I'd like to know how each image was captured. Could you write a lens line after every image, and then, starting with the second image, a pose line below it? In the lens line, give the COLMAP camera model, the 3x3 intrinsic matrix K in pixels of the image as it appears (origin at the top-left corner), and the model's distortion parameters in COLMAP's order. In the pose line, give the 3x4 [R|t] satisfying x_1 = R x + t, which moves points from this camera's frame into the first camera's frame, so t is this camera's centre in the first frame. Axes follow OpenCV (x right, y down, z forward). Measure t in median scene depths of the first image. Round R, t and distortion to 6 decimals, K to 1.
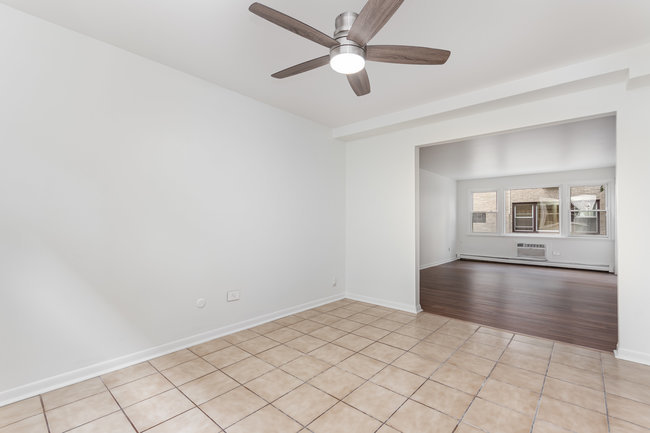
lens RADIAL K [[293.1, 0, 324.8], [0, 293.1, 218.7], [0, 0, 1]] dist [0.000562, 0.000019]
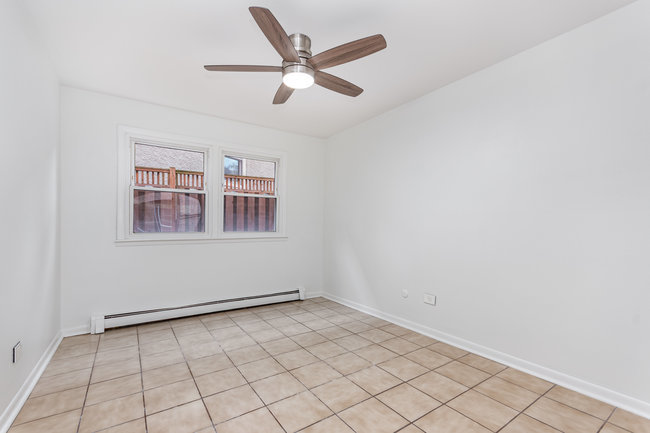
lens RADIAL K [[293.1, 0, 328.6], [0, 293.1, 222.7], [0, 0, 1]] dist [0.000562, 0.000019]
pose [[-0.239788, -0.009728, -0.970777, 0.893622], [0.006760, 0.999909, -0.011690, 0.009519], [0.970802, -0.009365, -0.239700, 1.080902]]
